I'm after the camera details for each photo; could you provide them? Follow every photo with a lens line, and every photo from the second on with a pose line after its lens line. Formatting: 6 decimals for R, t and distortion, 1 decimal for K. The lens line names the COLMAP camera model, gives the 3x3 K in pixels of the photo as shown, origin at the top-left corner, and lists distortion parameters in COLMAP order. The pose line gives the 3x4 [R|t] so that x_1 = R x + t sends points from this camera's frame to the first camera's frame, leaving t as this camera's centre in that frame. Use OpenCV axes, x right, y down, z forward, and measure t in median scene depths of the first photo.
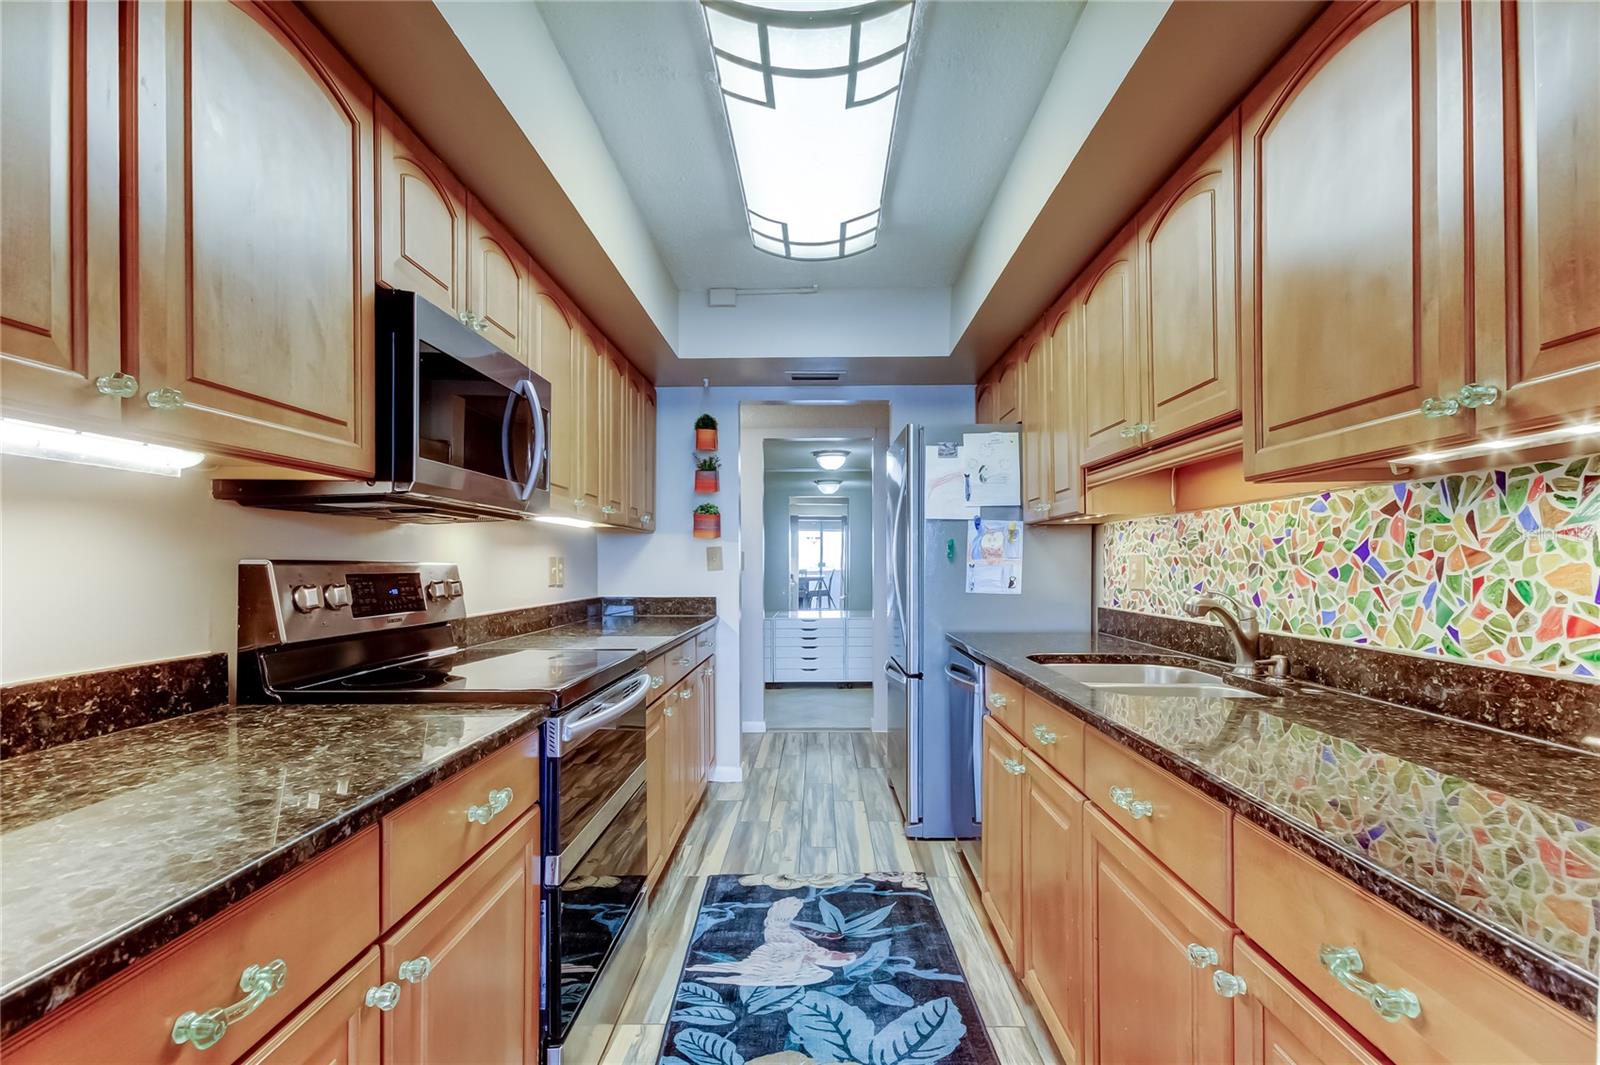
lens RADIAL K [[751.2, 0, 802.8], [0, 751.2, 568.7], [0, 0, 1]] dist [0.000901, 0.000302]
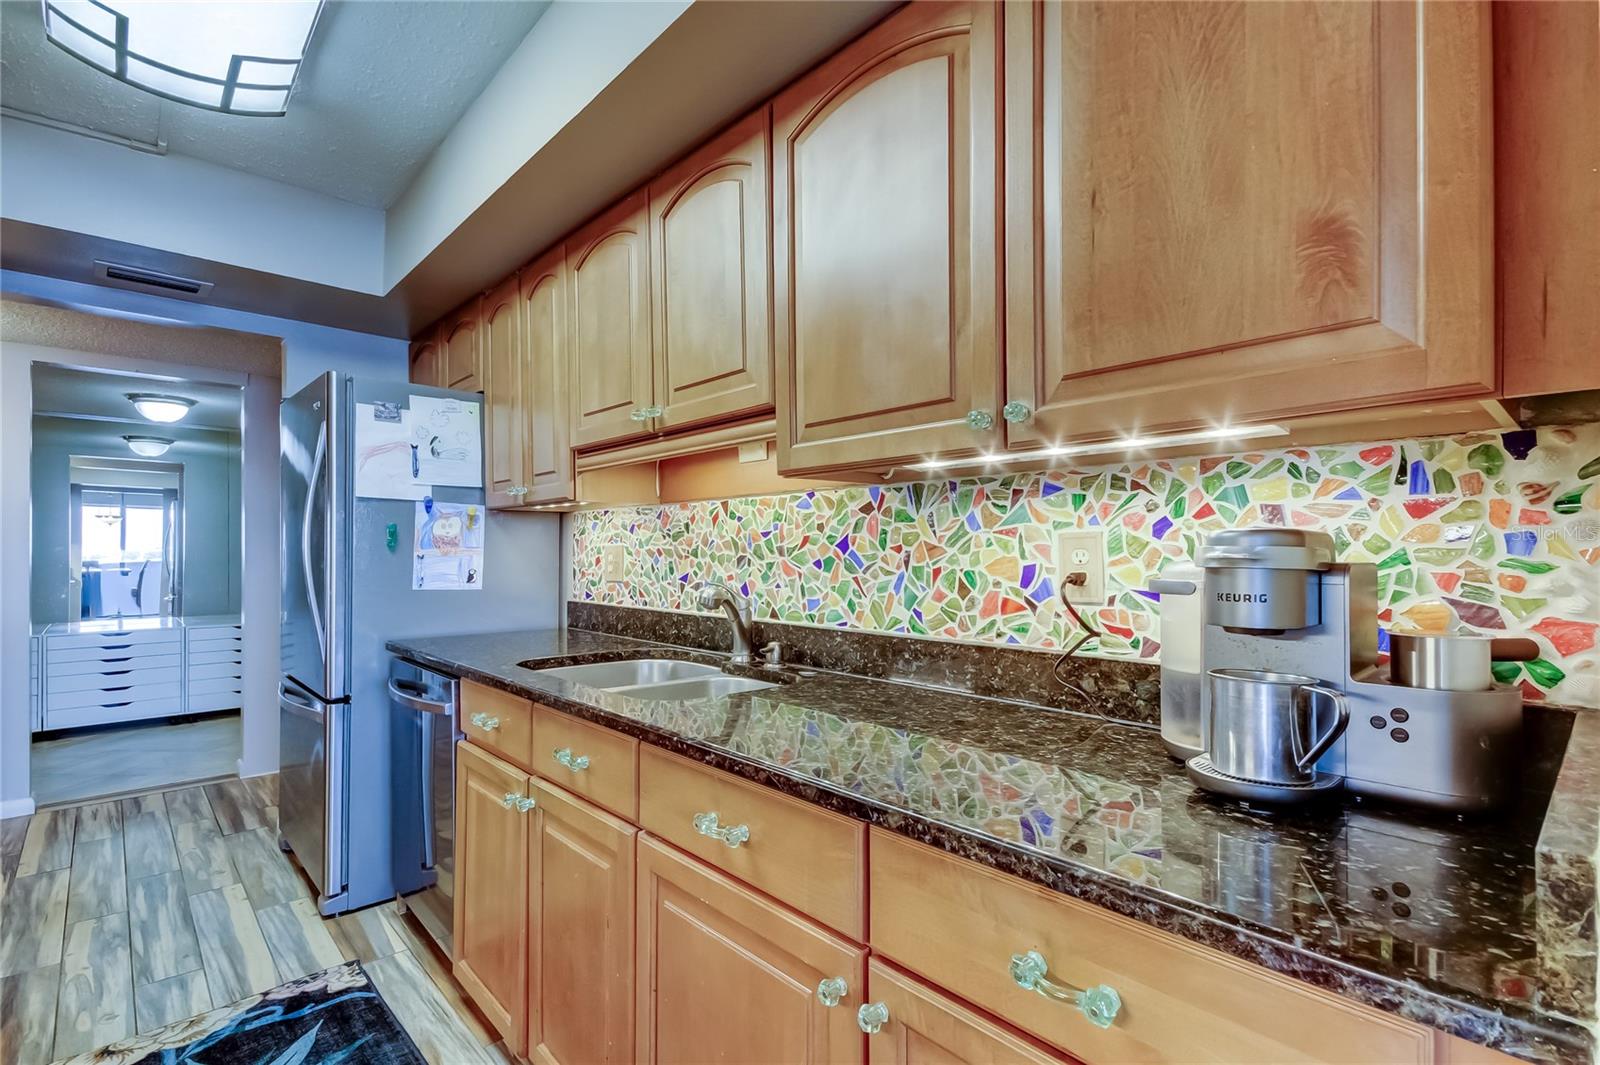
lens RADIAL K [[740.8, 0, 807.1], [0, 740.8, 551.2], [0, 0, 1]] dist [0.031962, -0.015275]
pose [[0.719272, 0.004515, 0.694714, -0.056438], [0.001957, 0.999962, -0.008524, -0.003439], [-0.694725, 0.007491, 0.719236, 0.177016]]
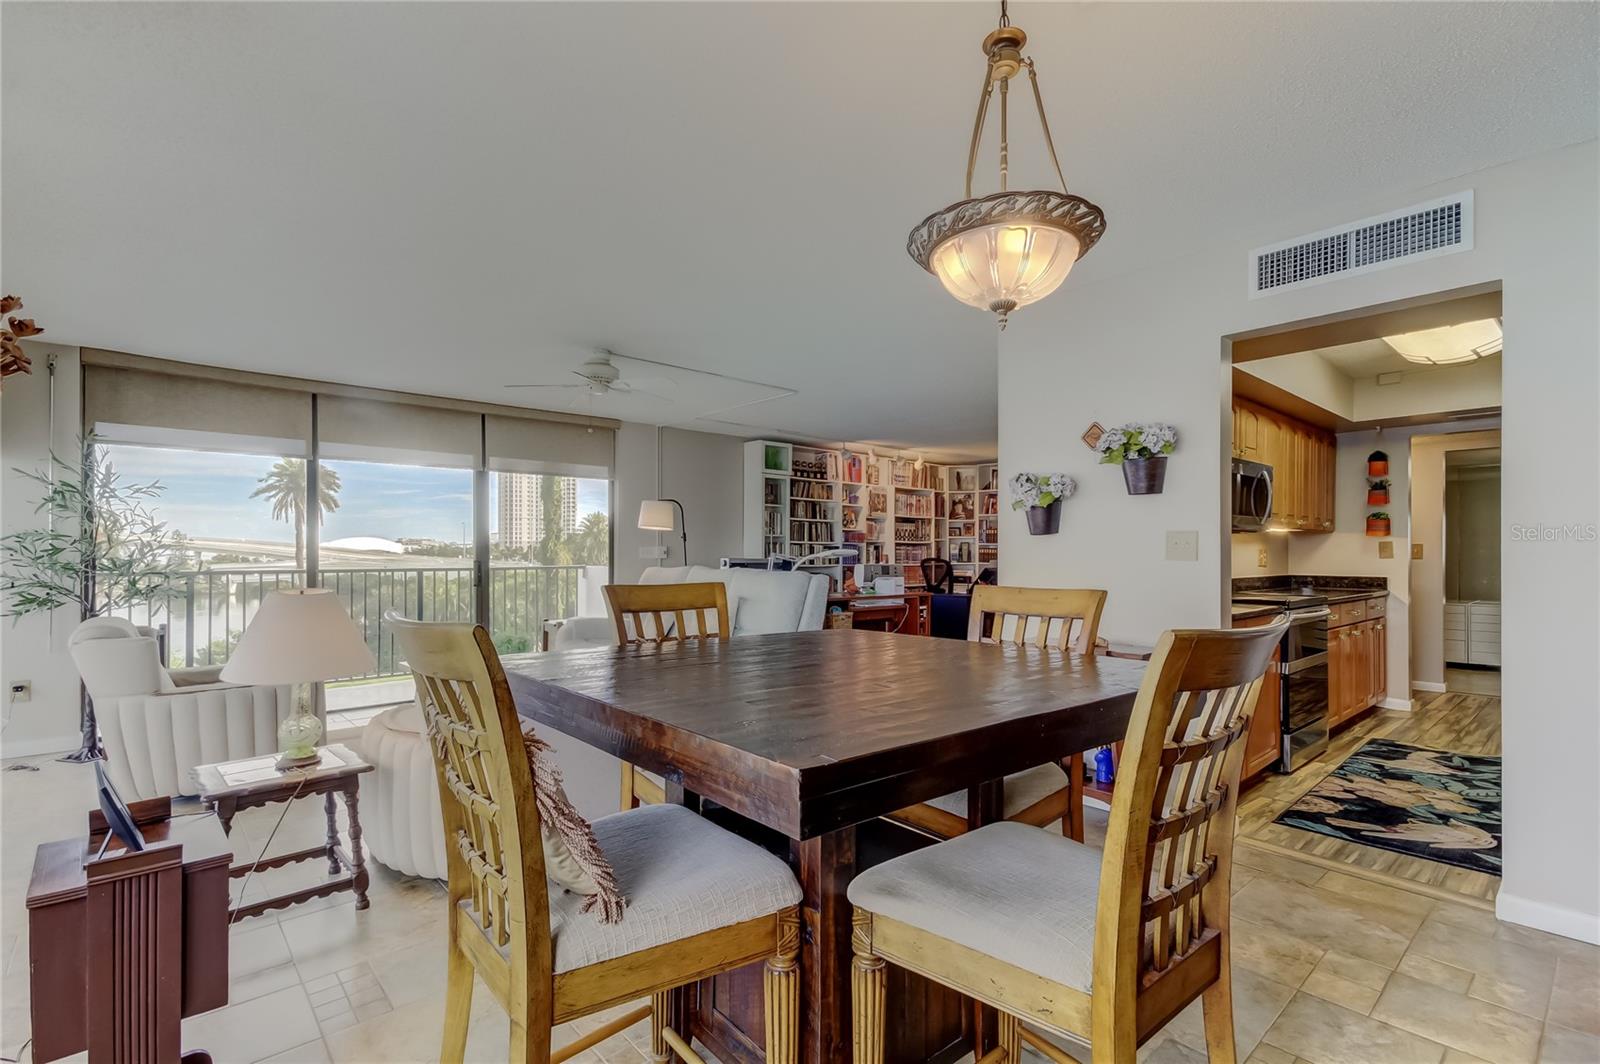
lens RADIAL K [[741.5, 0, 797.4], [0, 741.5, 555.6], [0, 0, 1]] dist [0.014311, -0.005967]
pose [[0.684288, 0.004530, -0.729198, 0.286045], [-0.005730, 0.999983, 0.000835, 0.004068], [0.729190, 0.003606, 0.684302, -1.469521]]
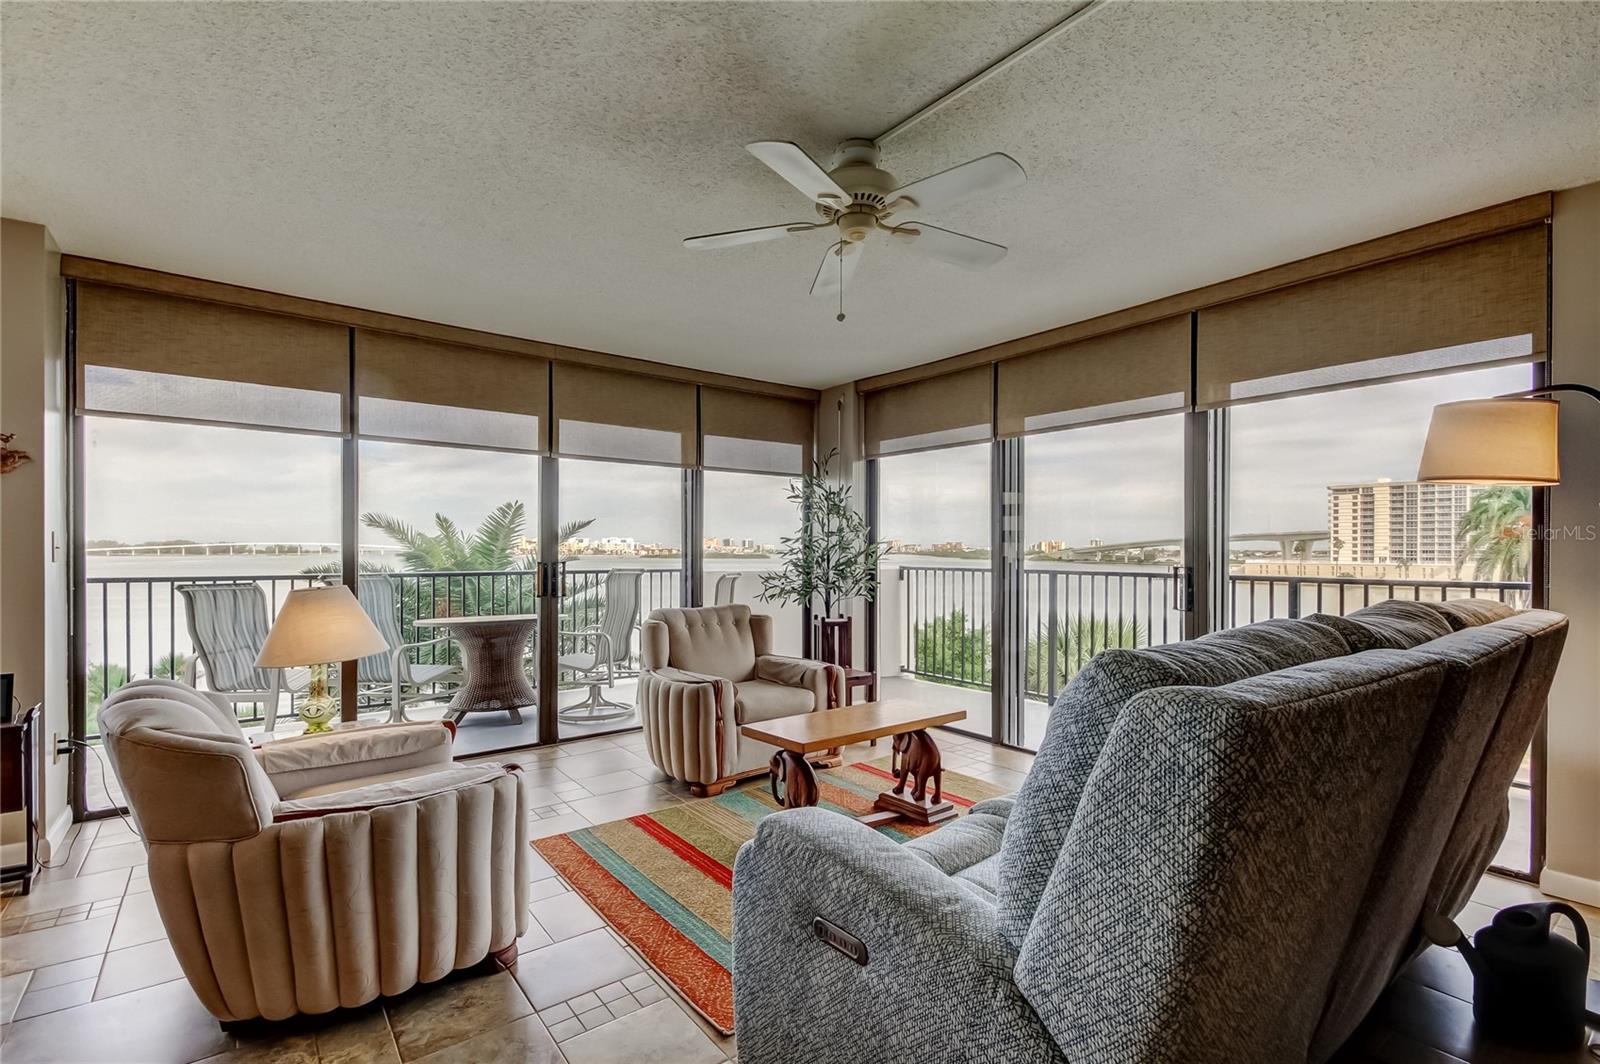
lens RADIAL K [[727.3, 0, 801.0], [0, 727.3, 549.7], [0, 0, 1]] dist [0.023881, -0.008349]
pose [[-0.774286, 0.002427, -0.632831, -0.977381], [-0.002551, 0.999973, 0.006957, -0.014637], [0.632830, 0.007001, -0.774259, 0.433021]]
